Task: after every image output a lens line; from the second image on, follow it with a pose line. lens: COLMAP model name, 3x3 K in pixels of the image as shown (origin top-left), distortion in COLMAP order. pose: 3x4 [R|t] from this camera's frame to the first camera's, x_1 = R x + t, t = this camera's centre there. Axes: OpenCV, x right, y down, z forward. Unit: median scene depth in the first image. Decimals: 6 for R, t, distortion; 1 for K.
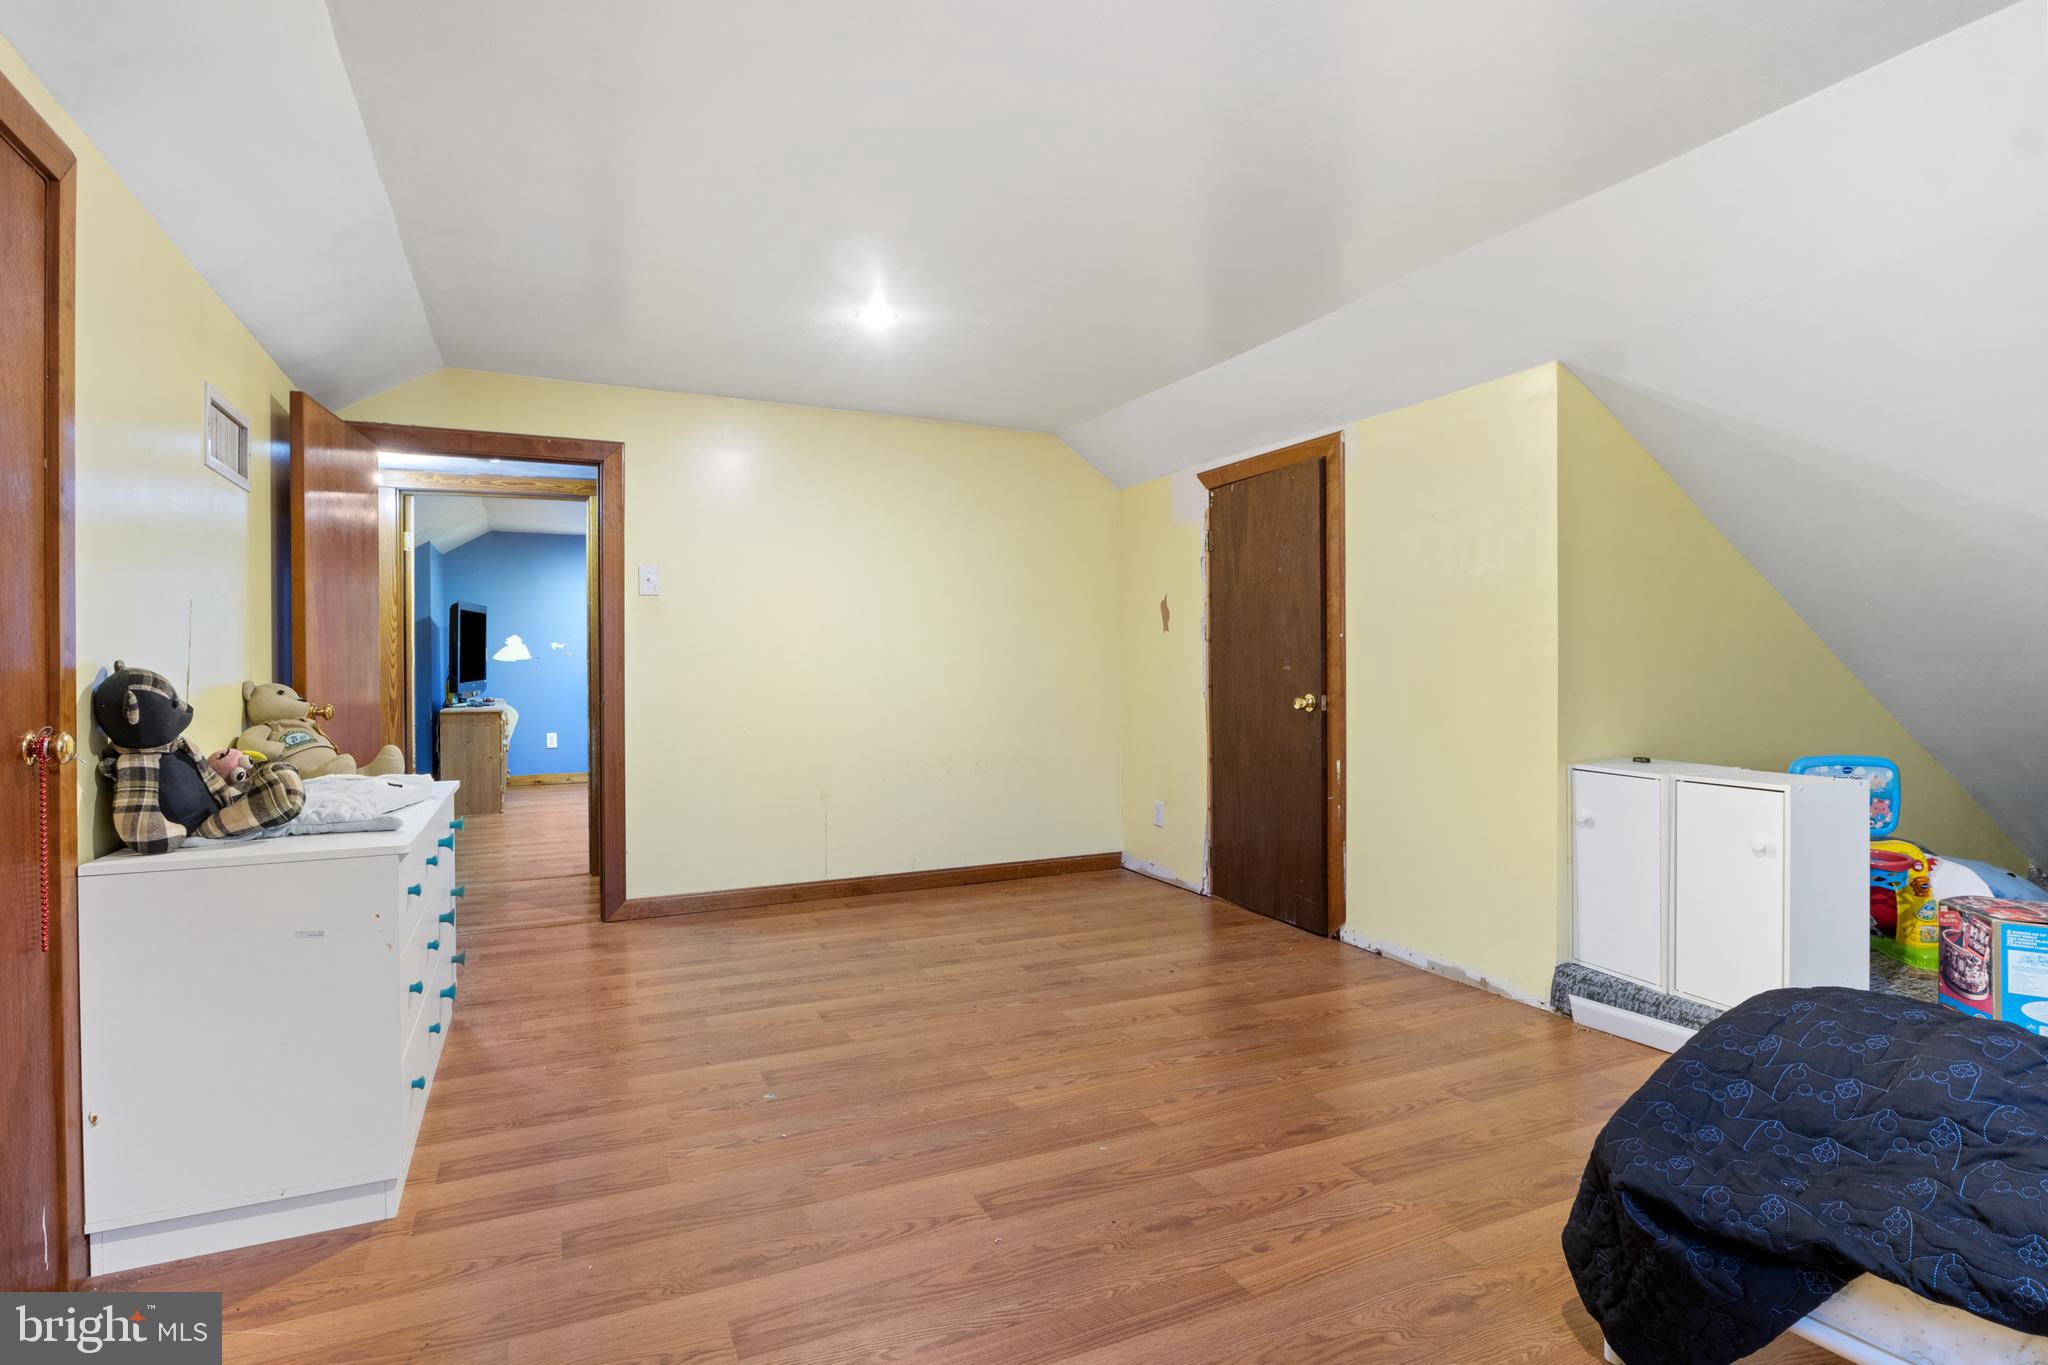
lens RADIAL K [[1036.2, 0, 1027.0], [0, 1036.2, 676.9], [0, 0, 1]] dist [-0.001112, 0.000153]
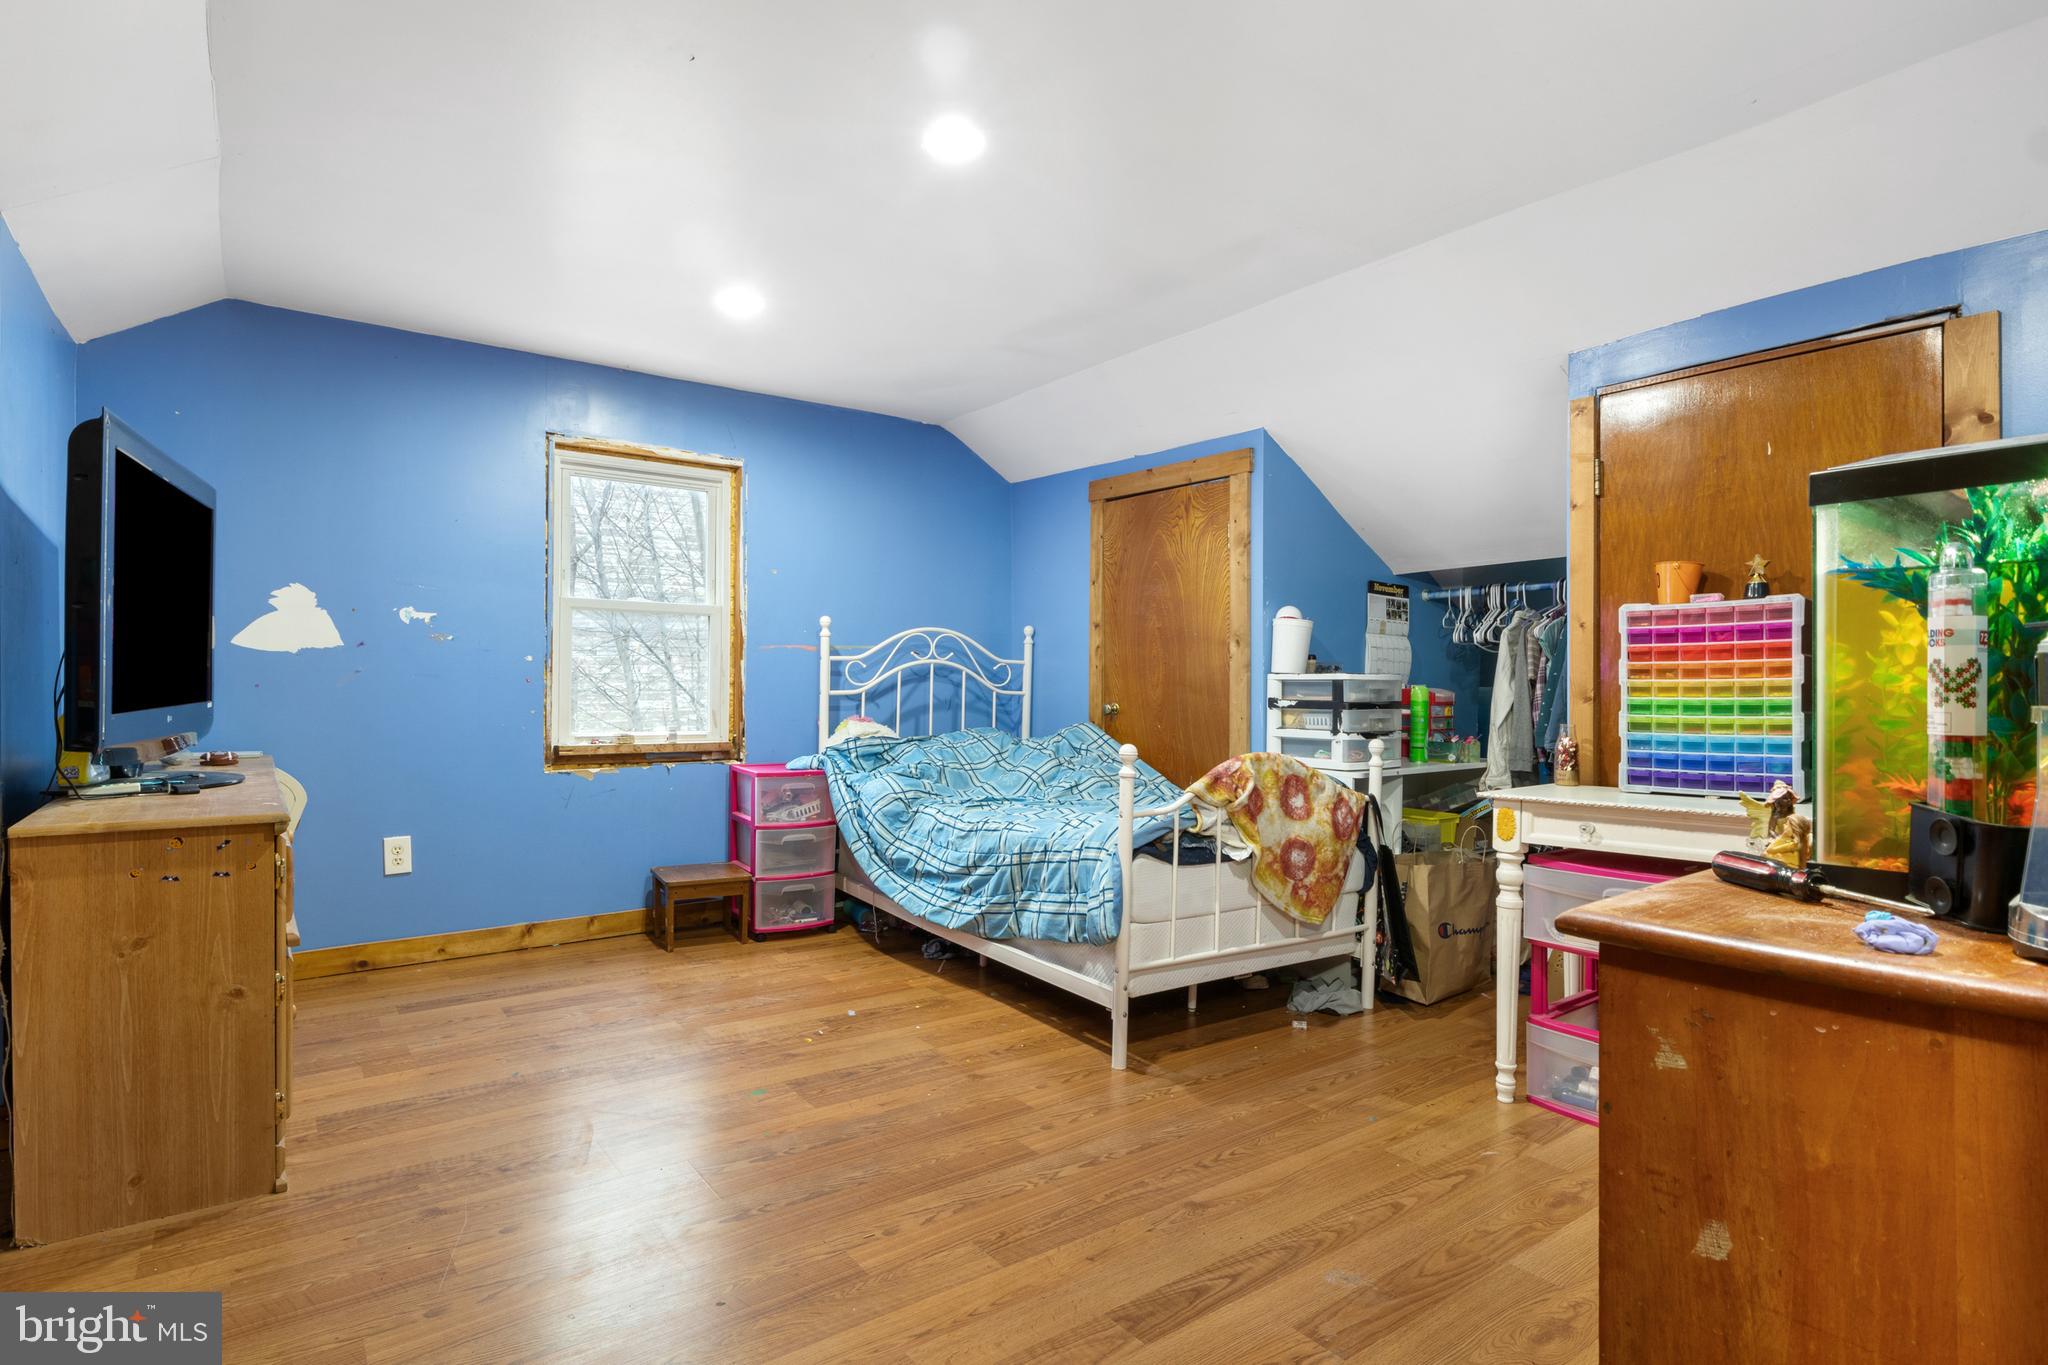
lens RADIAL K [[1036.2, 0, 1020.0], [0, 1036.2, 691.2], [0, 0, 1]] dist [-0.001112, 0.000153]
pose [[0.982129, 0.002853, 0.188188, -0.330278], [-0.002210, 0.999991, -0.003627, 0.000126], [-0.188196, 0.003146, 0.982126, 0.624567]]
